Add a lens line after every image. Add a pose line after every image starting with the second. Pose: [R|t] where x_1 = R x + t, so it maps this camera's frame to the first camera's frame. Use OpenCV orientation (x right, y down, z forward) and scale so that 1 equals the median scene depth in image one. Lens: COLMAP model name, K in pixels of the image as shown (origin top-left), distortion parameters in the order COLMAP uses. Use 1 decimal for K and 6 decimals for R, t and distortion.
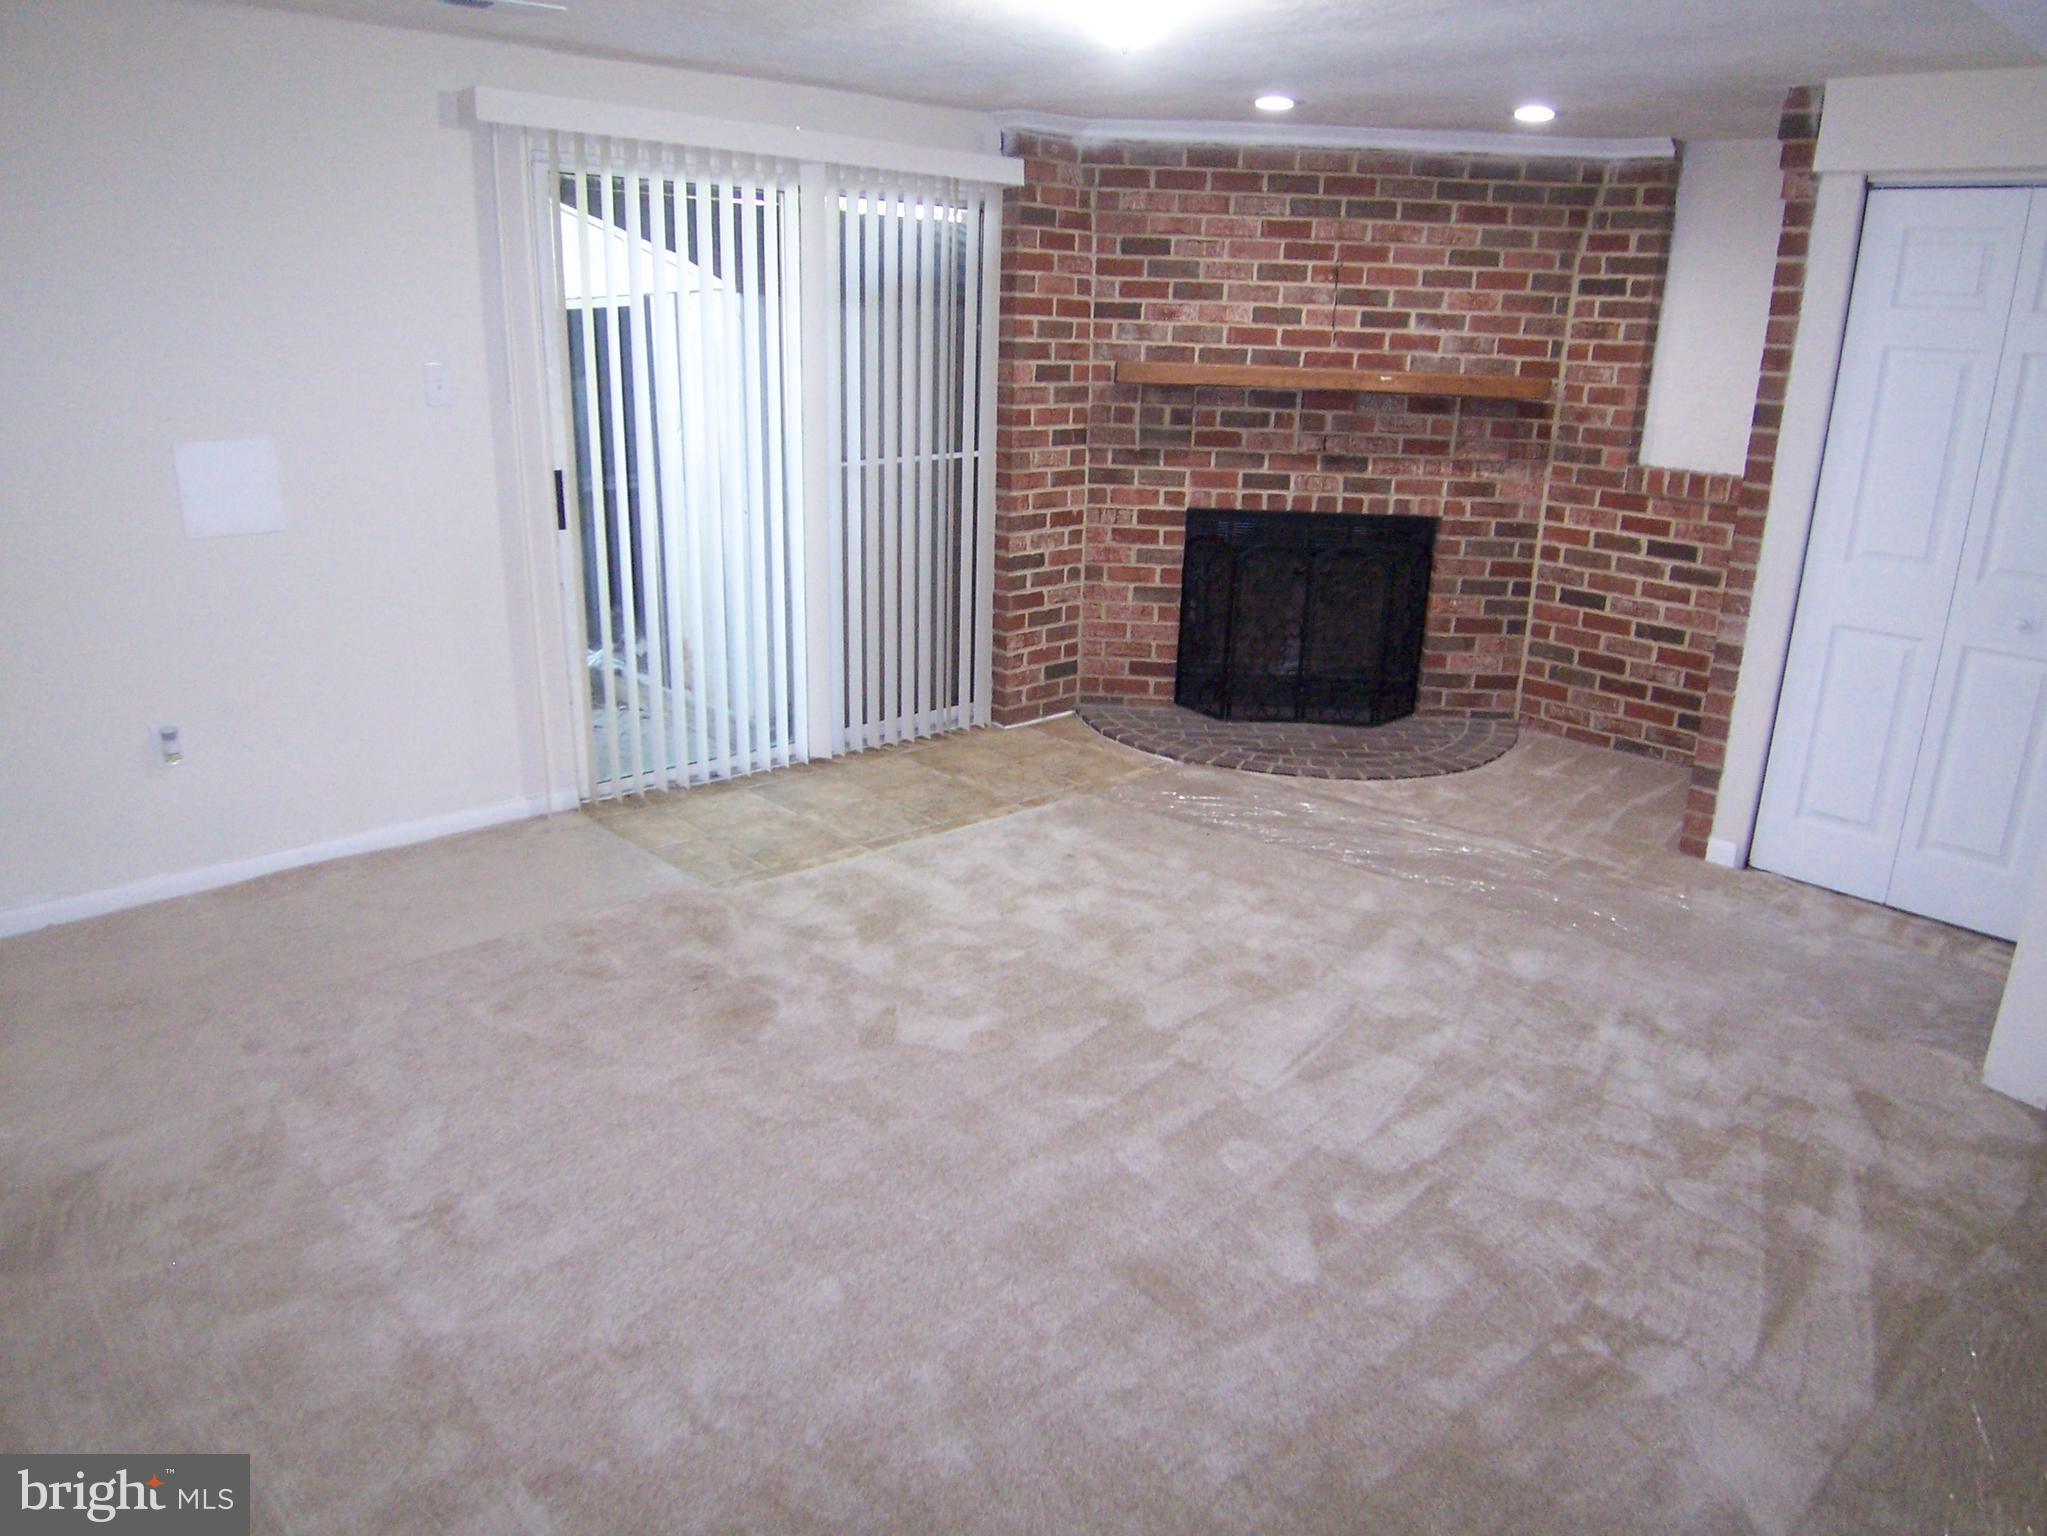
lens RADIAL K [[1367.7, 0, 1018.0], [0, 1367.7, 772.7], [0, 0, 1]] dist [-0.032912, -0.025069]
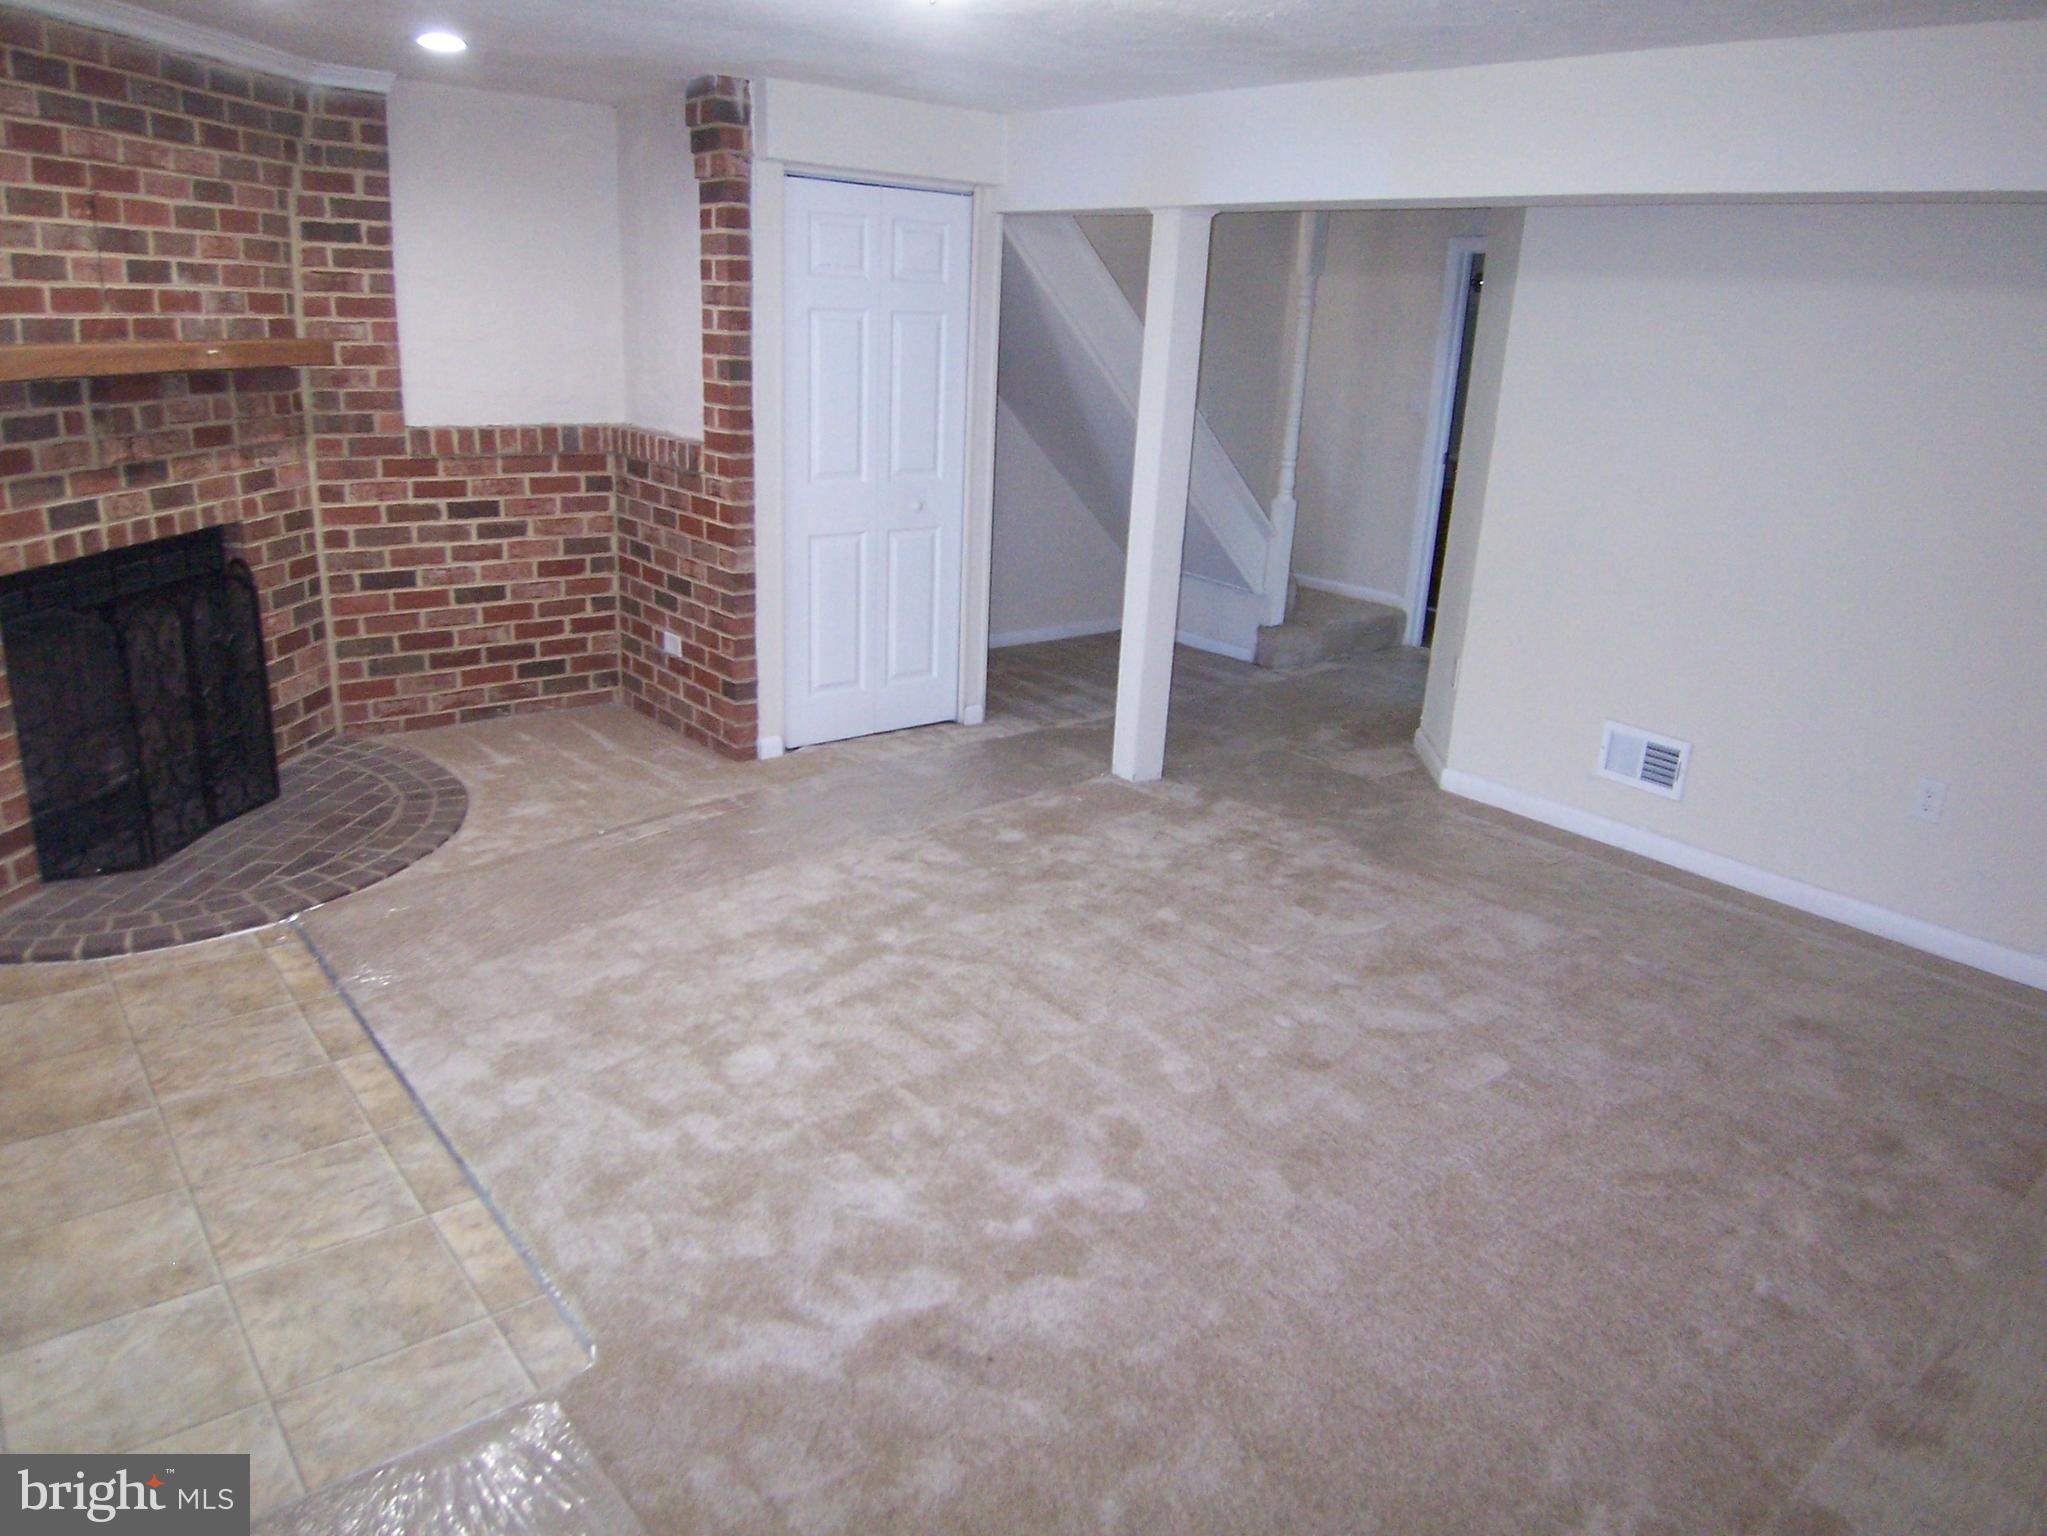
lens RADIAL K [[1367.7, 0, 1016.5], [0, 1367.7, 768.9], [0, 0, 1]] dist [-0.032912, -0.025069]
pose [[0.056655, -0.335976, 0.940165, -0.466693], [0.266073, 0.912703, 0.310128, -0.187094], [-0.962287, 0.232582, 0.141104, 0.511760]]
